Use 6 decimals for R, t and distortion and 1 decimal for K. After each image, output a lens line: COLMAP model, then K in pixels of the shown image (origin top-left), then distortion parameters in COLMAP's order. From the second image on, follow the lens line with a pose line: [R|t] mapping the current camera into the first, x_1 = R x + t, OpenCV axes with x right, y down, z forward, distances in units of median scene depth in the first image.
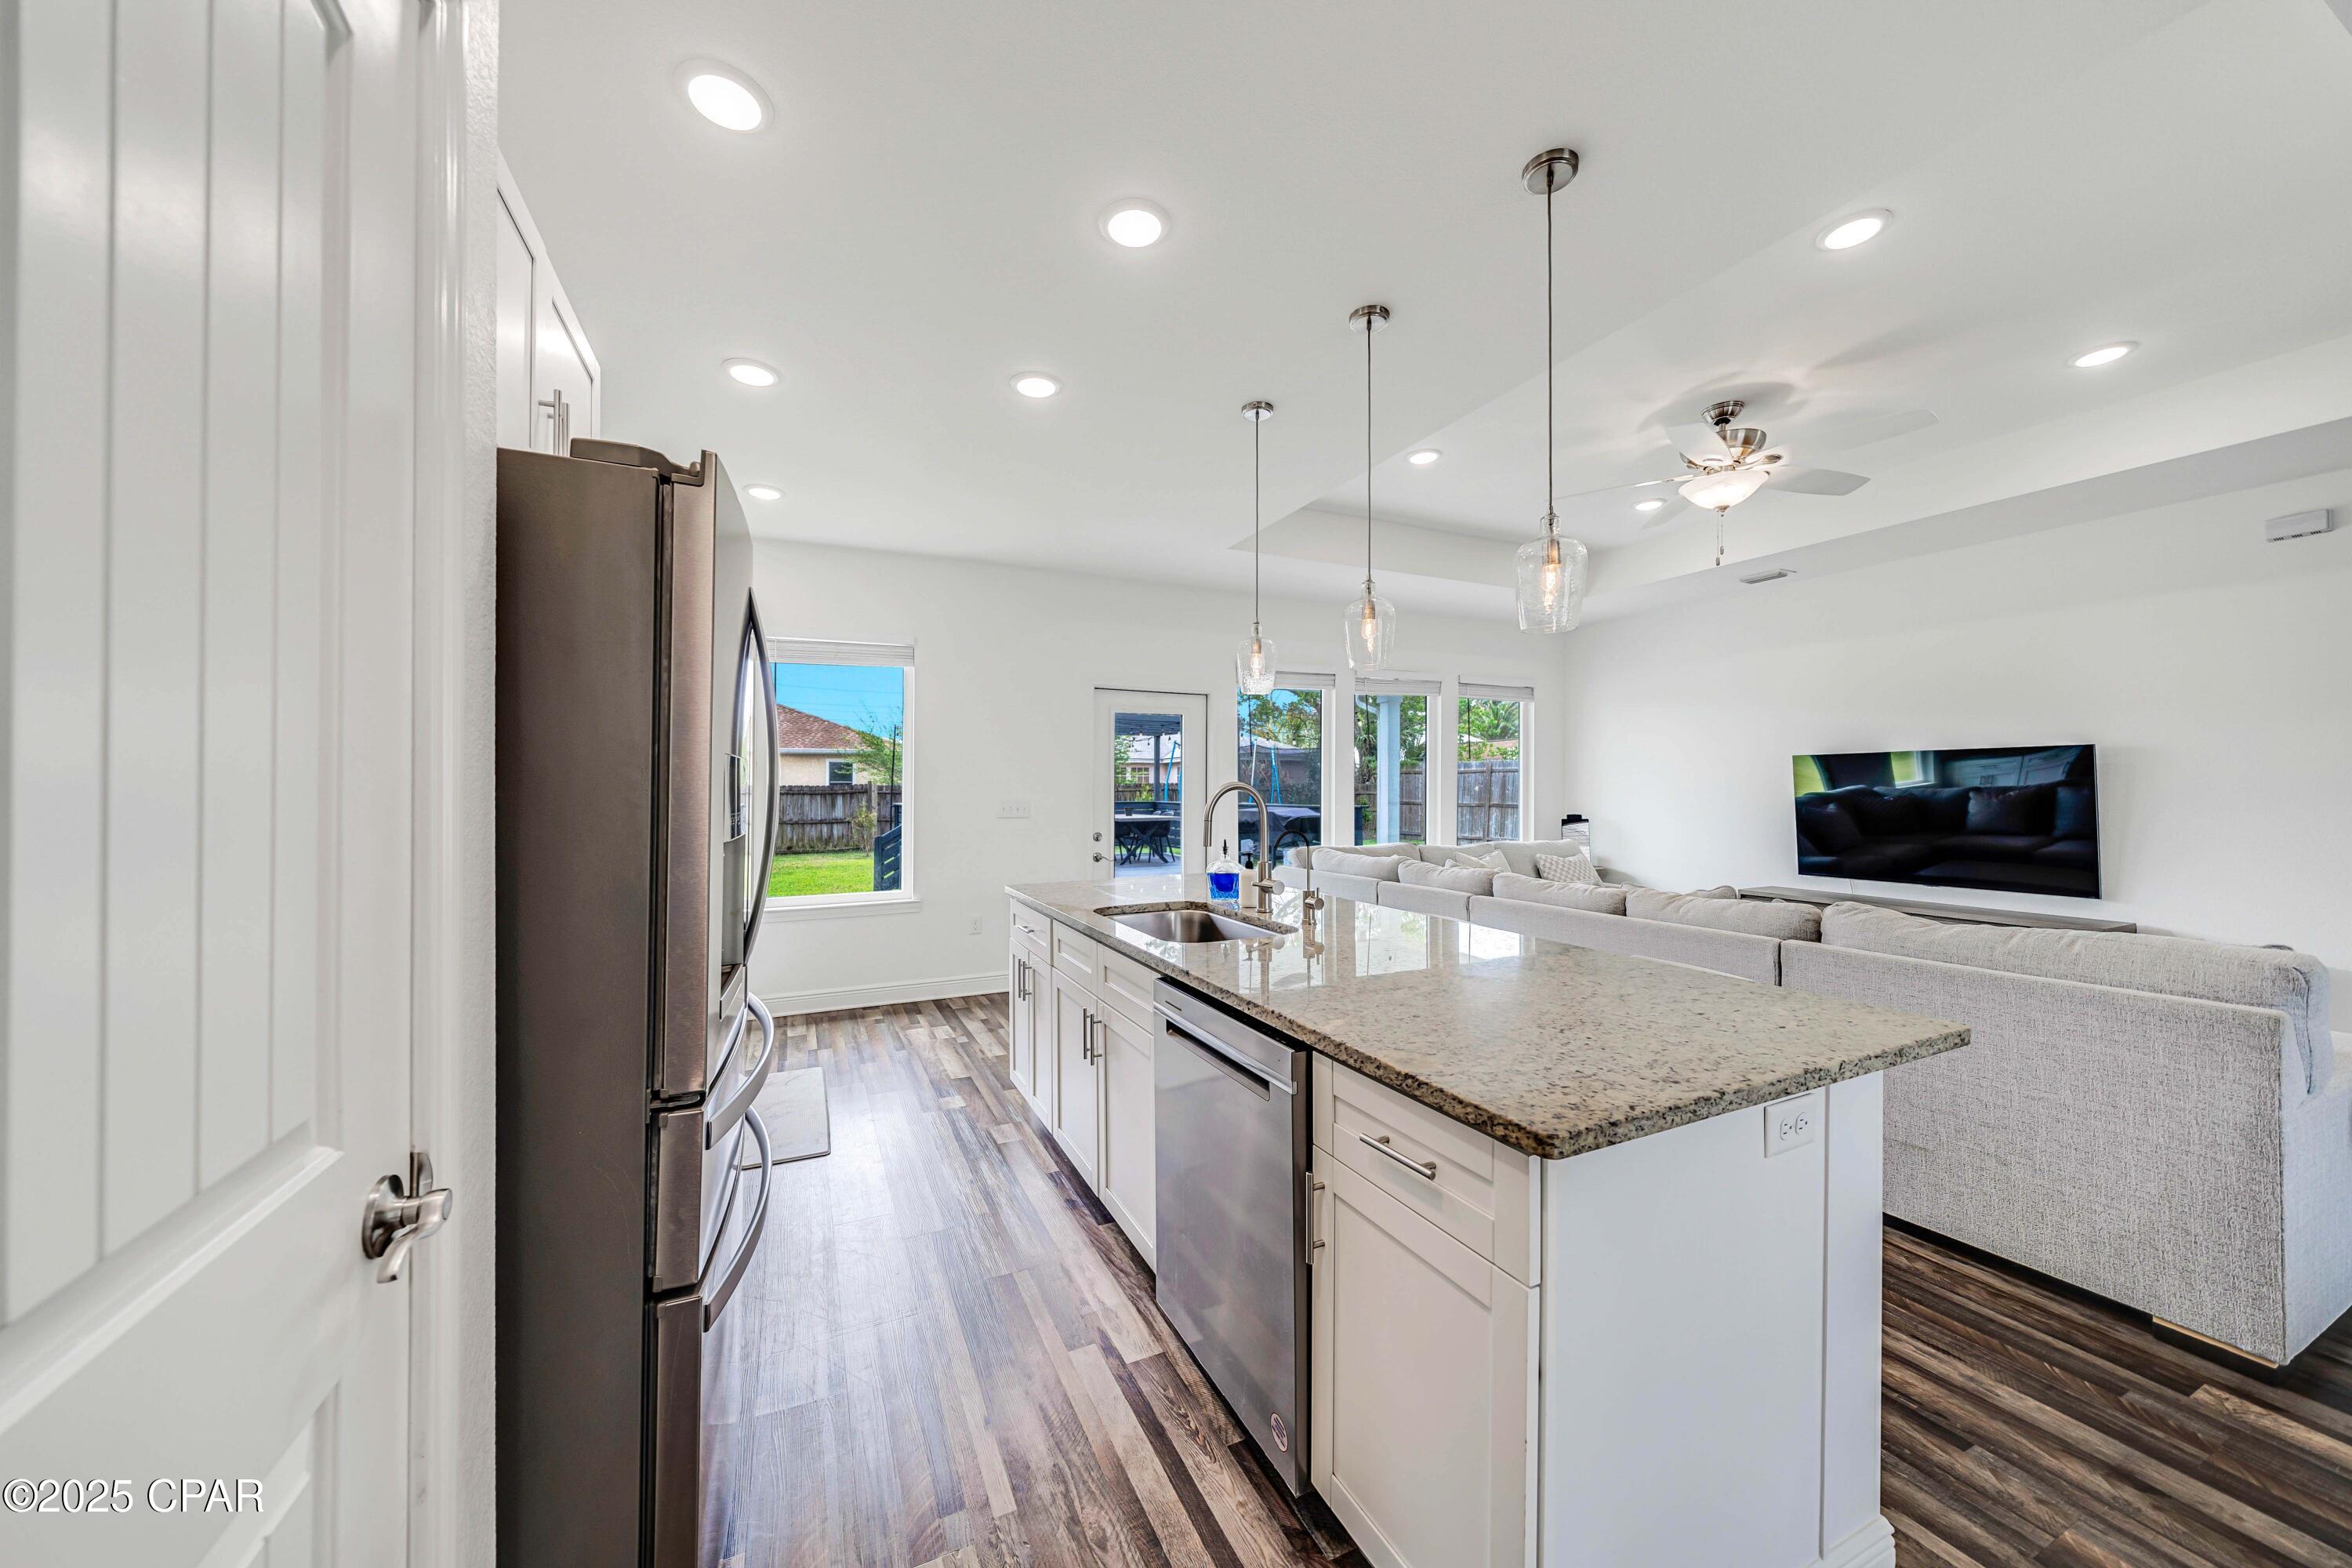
lens RADIAL K [[804.4, 0, 1165.4], [0, 804.4, 786.4], [0, 0, 1]] dist [-0.005685, 0.000028]
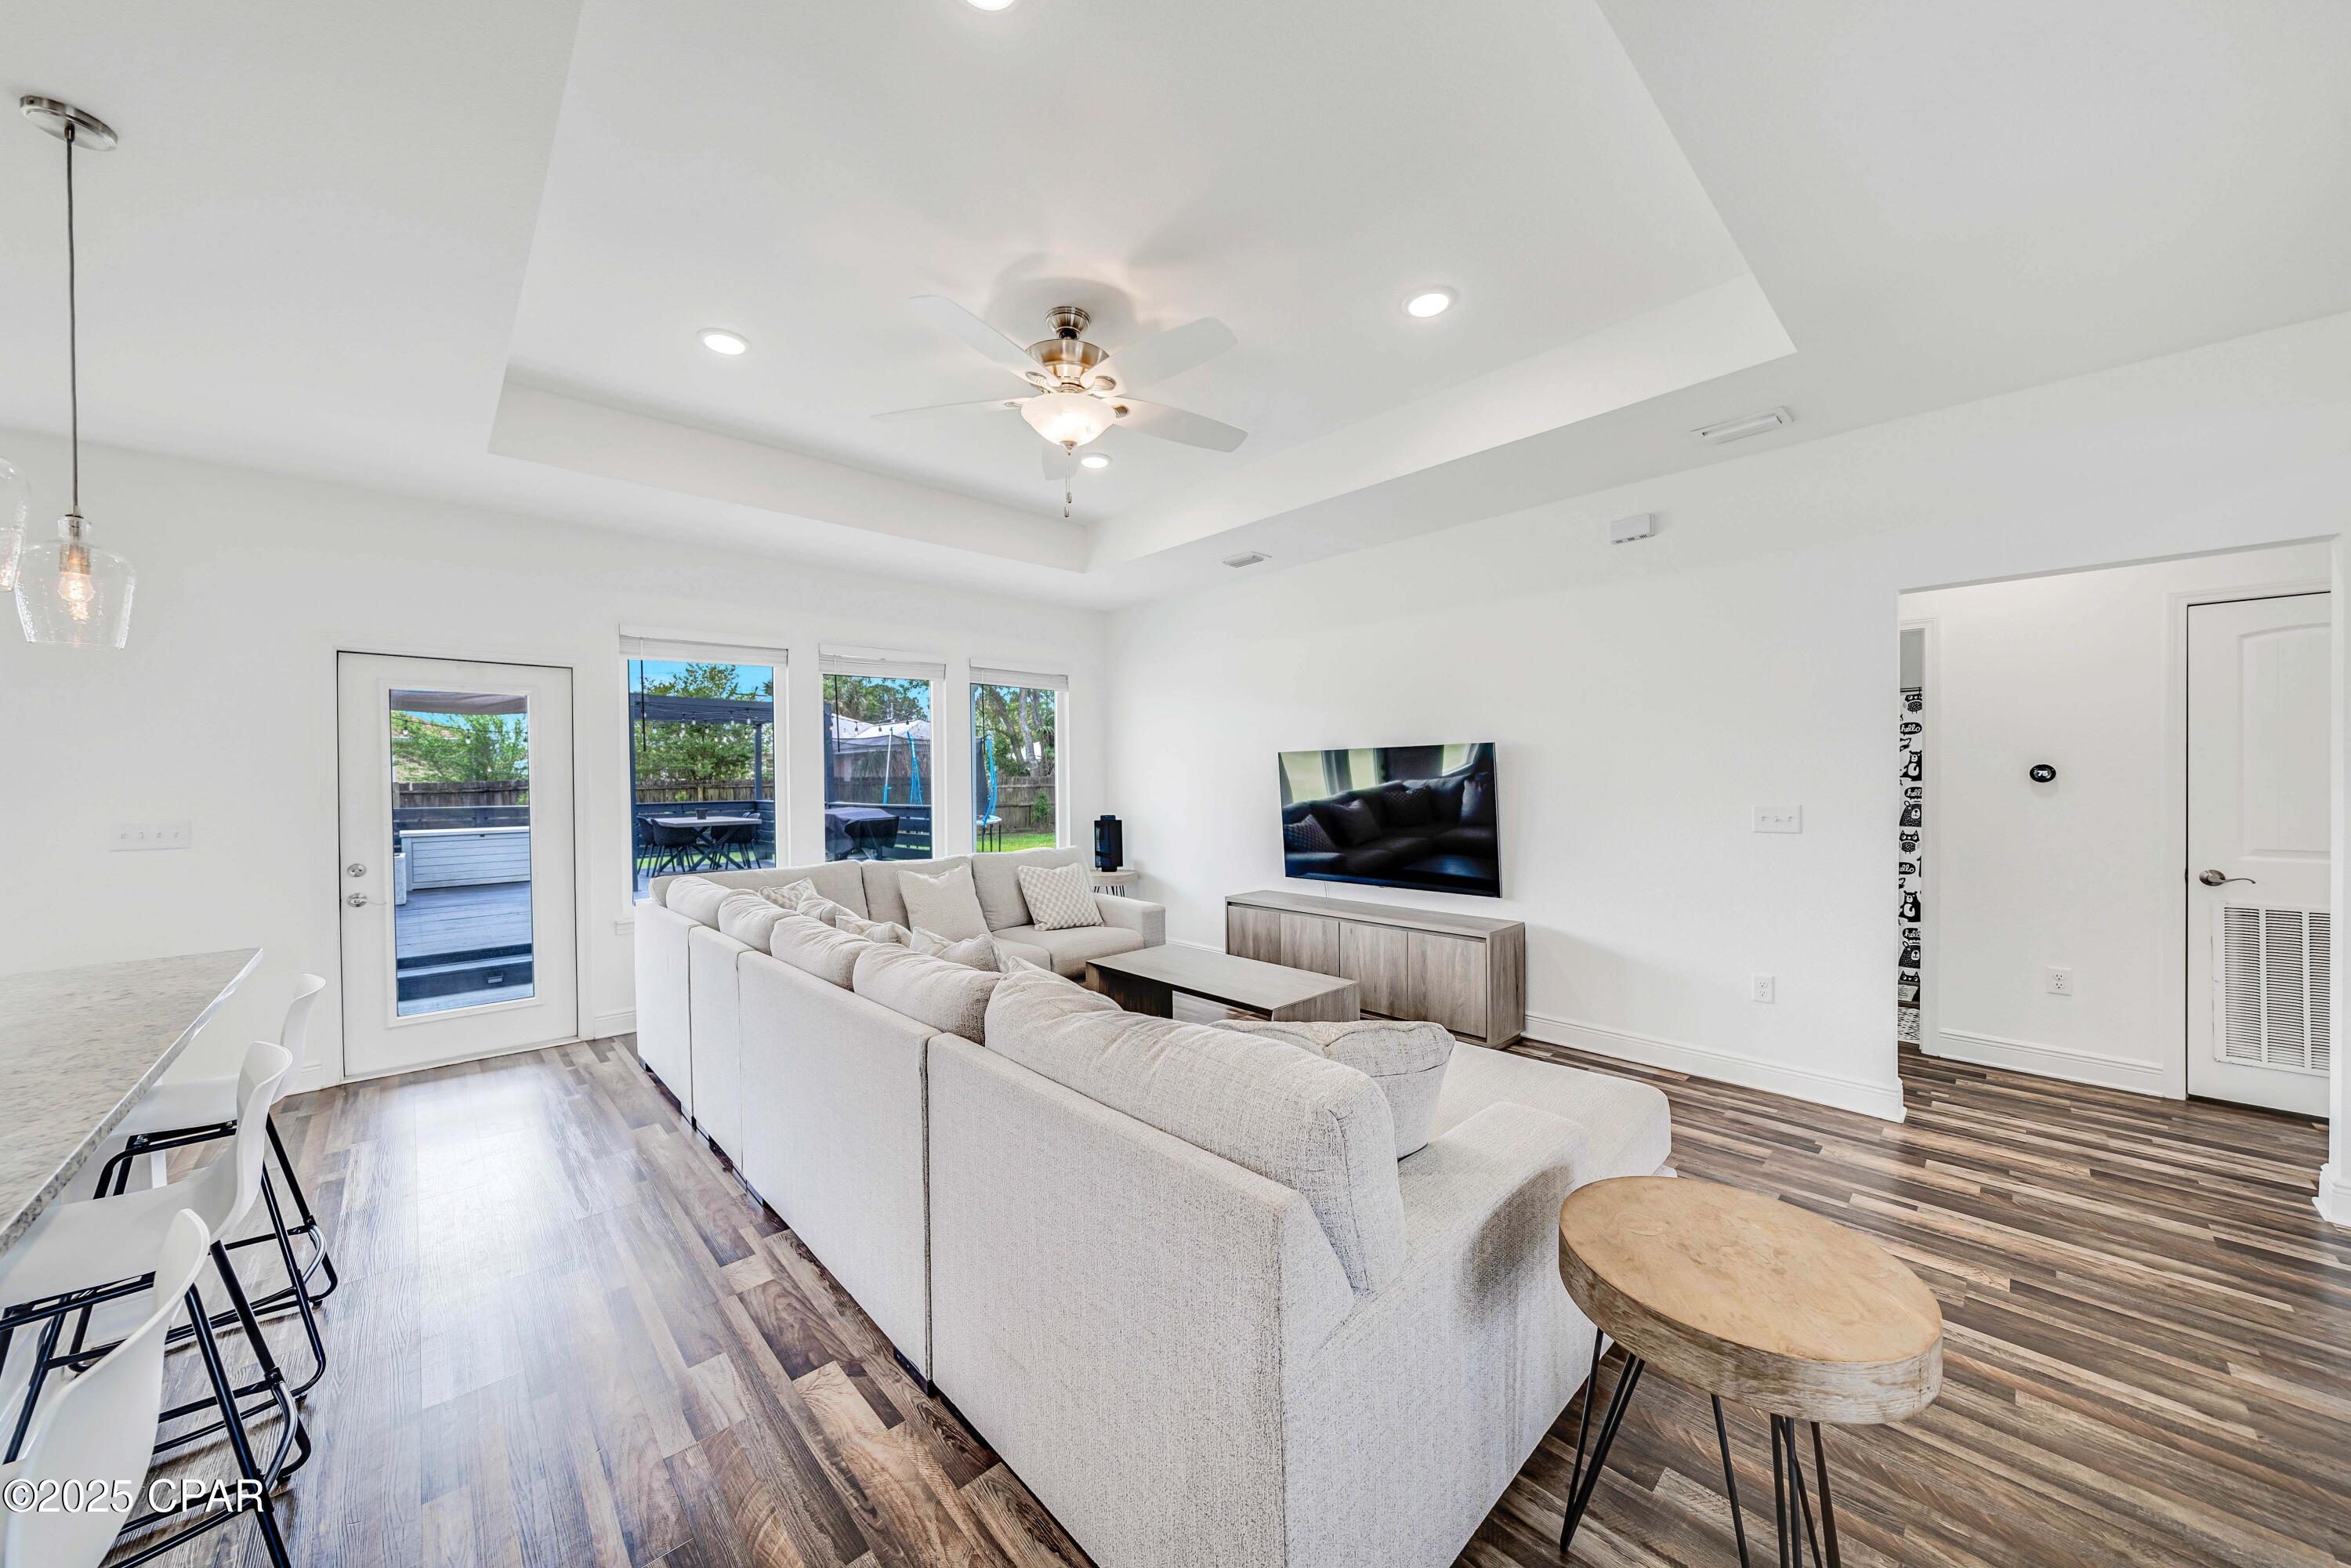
lens RADIAL K [[804.0, 0, 1164.9], [0, 804.0, 786.4], [0, 0, 1]] dist [-0.005685, 0.000028]
pose [[0.949693, -0.011456, 0.312974, 0.399393], [0.007577, 0.999879, 0.013608, -0.014095], [-0.313092, -0.010552, 0.949664, 0.158327]]
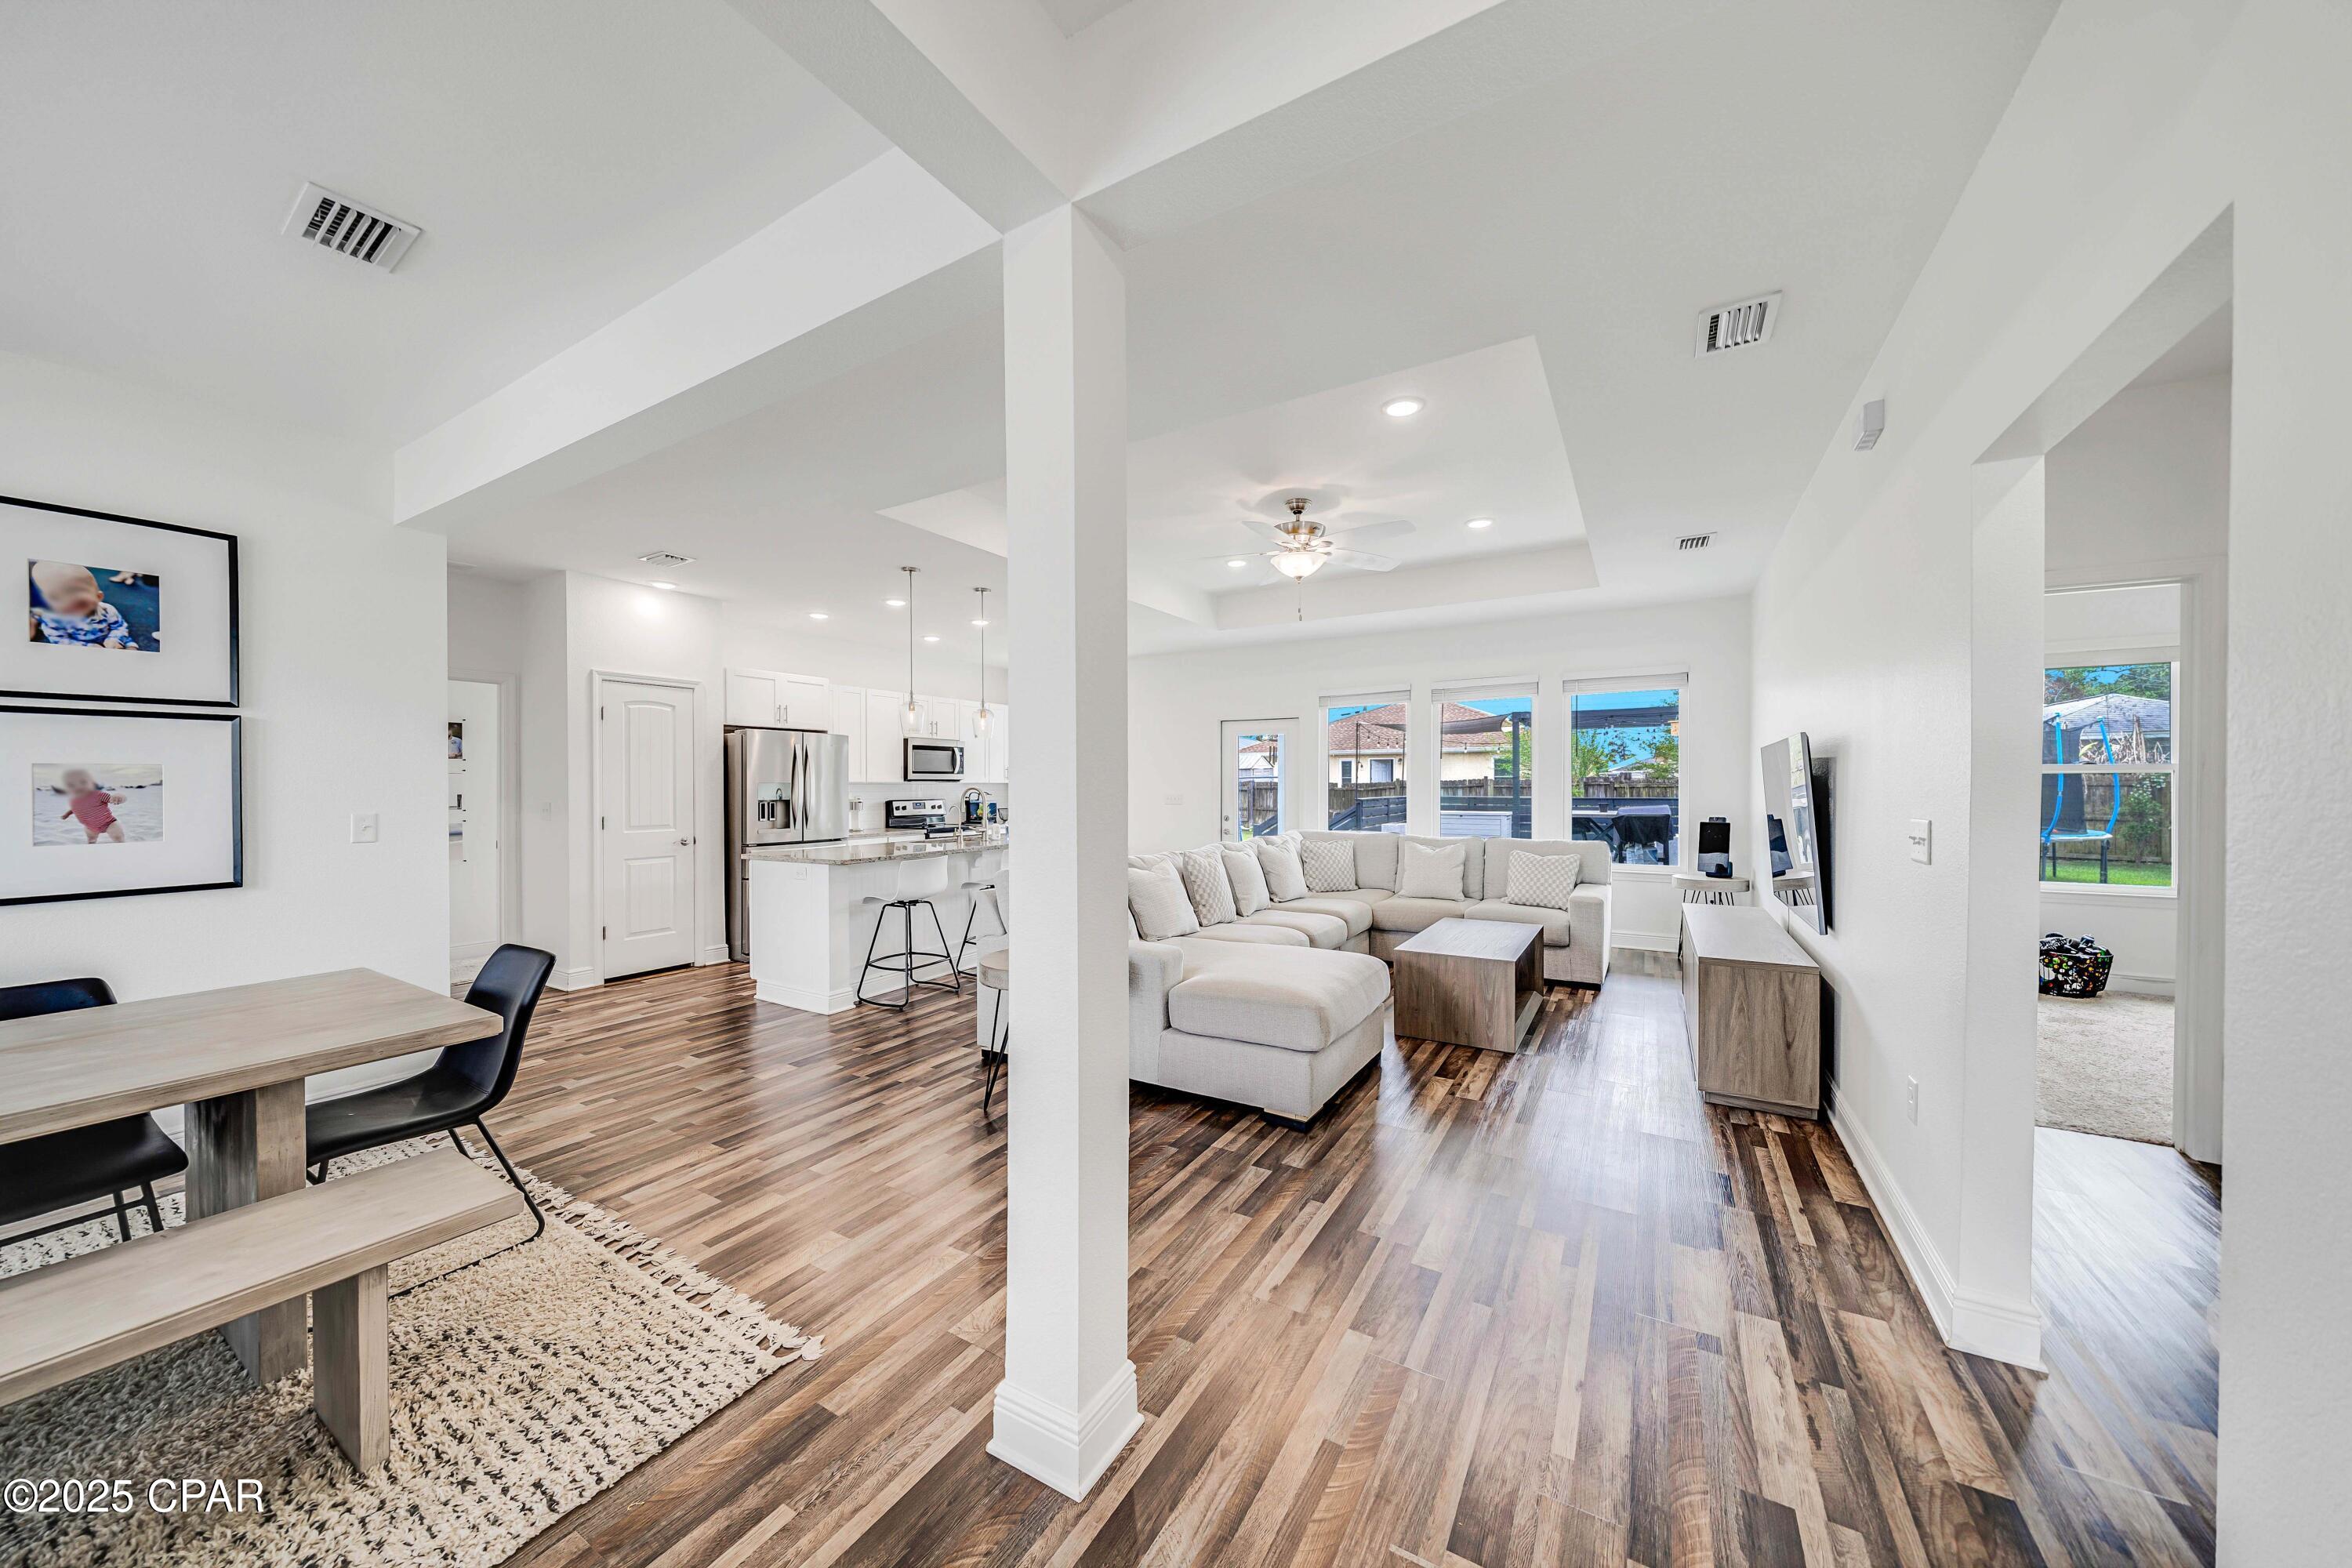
lens RADIAL K [[804.4, 0, 1165.4], [0, 804.4, 786.4], [0, 0, 1]] dist [-0.005685, 0.000028]
pose [[0.563201, 0.000956, -0.826319, 1.249162], [0.006791, 0.999960, 0.005785, -0.009278], [0.826292, -0.008870, 0.563172, 0.050092]]
